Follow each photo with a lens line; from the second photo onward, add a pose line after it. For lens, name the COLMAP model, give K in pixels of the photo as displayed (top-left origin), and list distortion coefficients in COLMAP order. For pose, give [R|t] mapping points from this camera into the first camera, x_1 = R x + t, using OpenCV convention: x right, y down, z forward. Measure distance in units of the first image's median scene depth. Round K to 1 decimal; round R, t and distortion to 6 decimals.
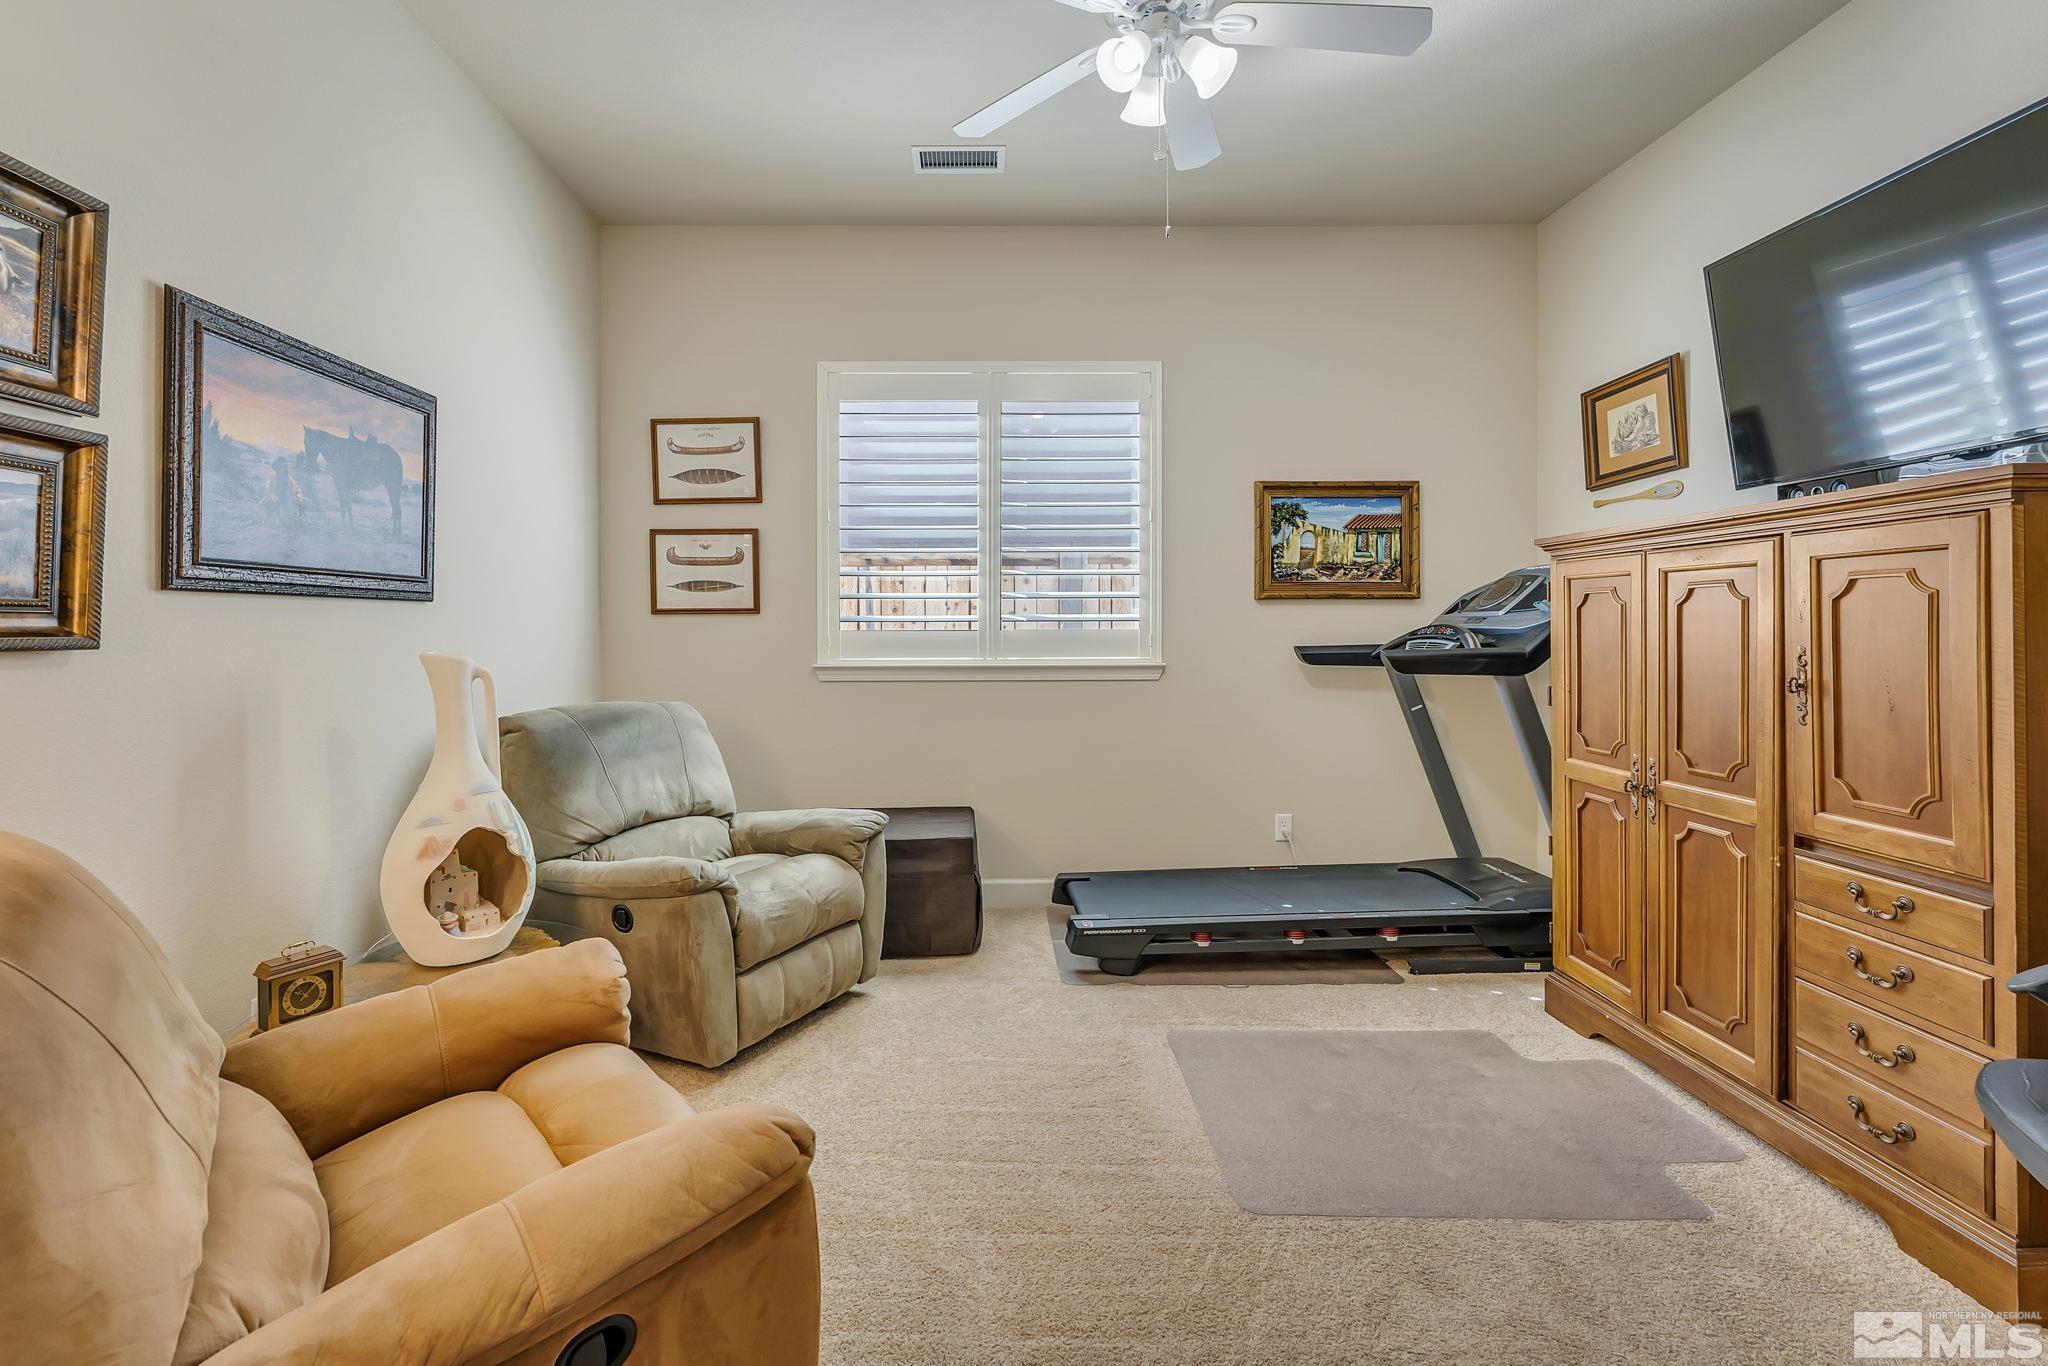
lens RADIAL K [[946.1, 0, 998.6], [0, 946.1, 620.4], [0, 0, 1]] dist [0.001103, 0.000088]
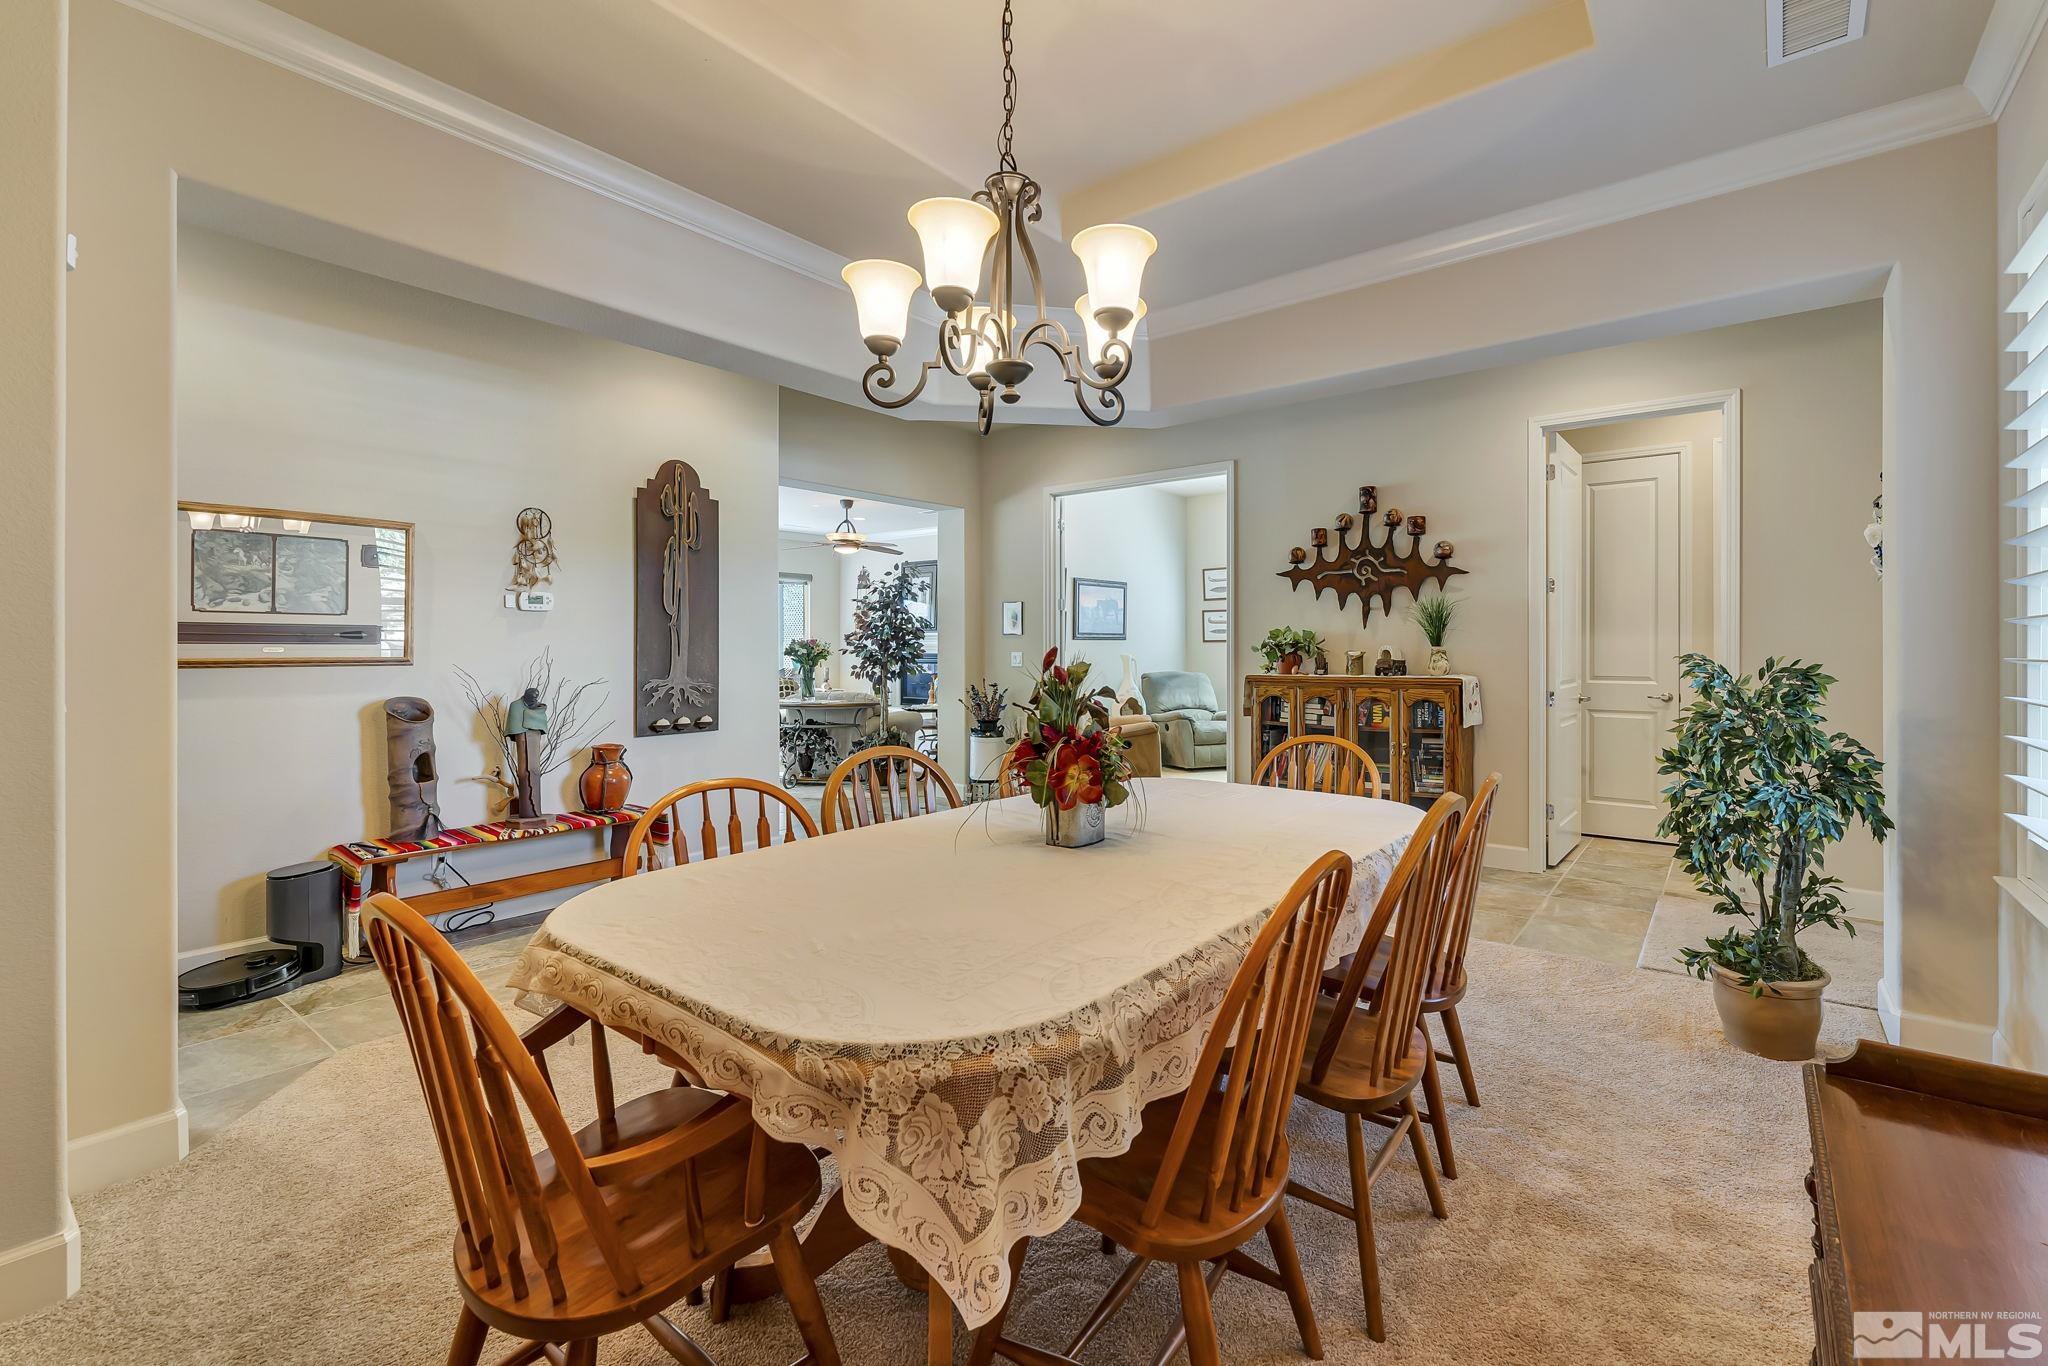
lens RADIAL K [[843.1, 0, 1029.2], [0, 843.1, 678.5], [0, 0, 1]] dist [-0.000621, -0.000125]
pose [[0.747711, 0.023716, -0.663601, 1.273692], [0.005011, 0.999132, 0.041354, -0.010356], [0.664006, -0.034245, 0.746943, -1.664719]]
